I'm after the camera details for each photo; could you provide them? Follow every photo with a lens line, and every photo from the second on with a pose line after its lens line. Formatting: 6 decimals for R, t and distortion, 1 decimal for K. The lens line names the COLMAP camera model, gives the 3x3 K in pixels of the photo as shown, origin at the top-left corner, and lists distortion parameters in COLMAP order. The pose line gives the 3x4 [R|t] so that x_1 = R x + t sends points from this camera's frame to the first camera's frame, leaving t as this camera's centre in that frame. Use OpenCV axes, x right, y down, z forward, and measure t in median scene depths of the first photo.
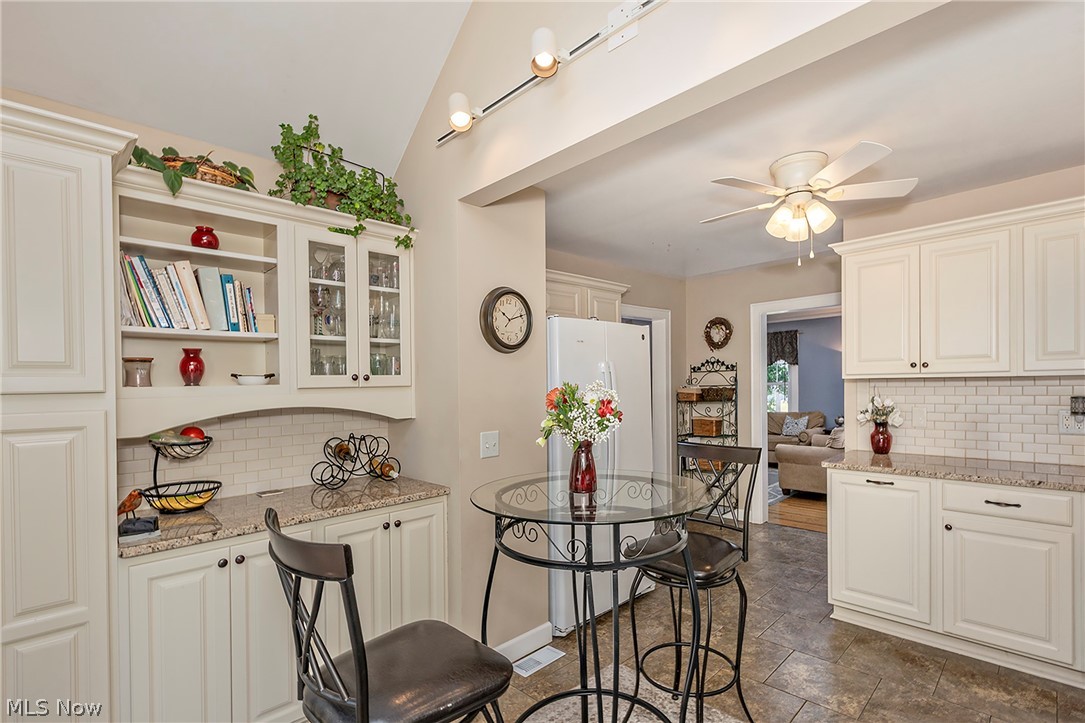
lens RADIAL K [[490.2, 0, 541.1], [0, 490.2, 365.6], [0, 0, 1]] dist [0.000486, 0.000117]
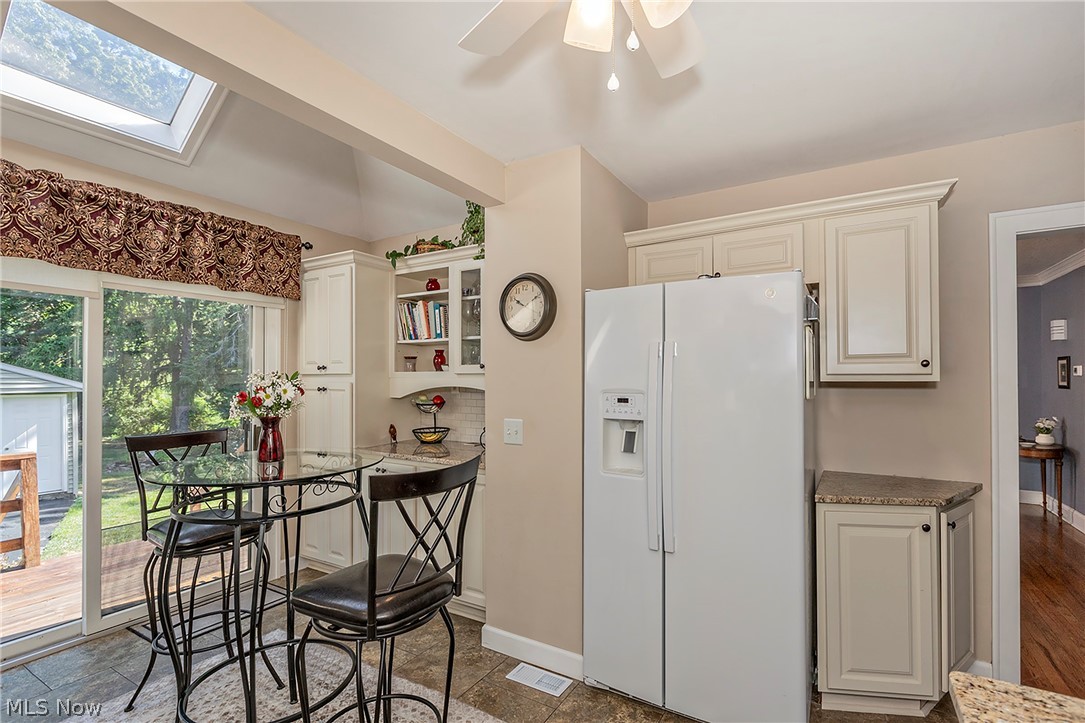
lens RADIAL K [[490.2, 0, 541.1], [0, 490.2, 365.6], [0, 0, 1]] dist [0.000486, 0.000117]
pose [[0.226690, -0.002785, -0.973963, 1.046138], [0.028781, 0.999578, 0.003841, 0.024291], [0.973542, -0.028902, 0.226675, 0.956385]]
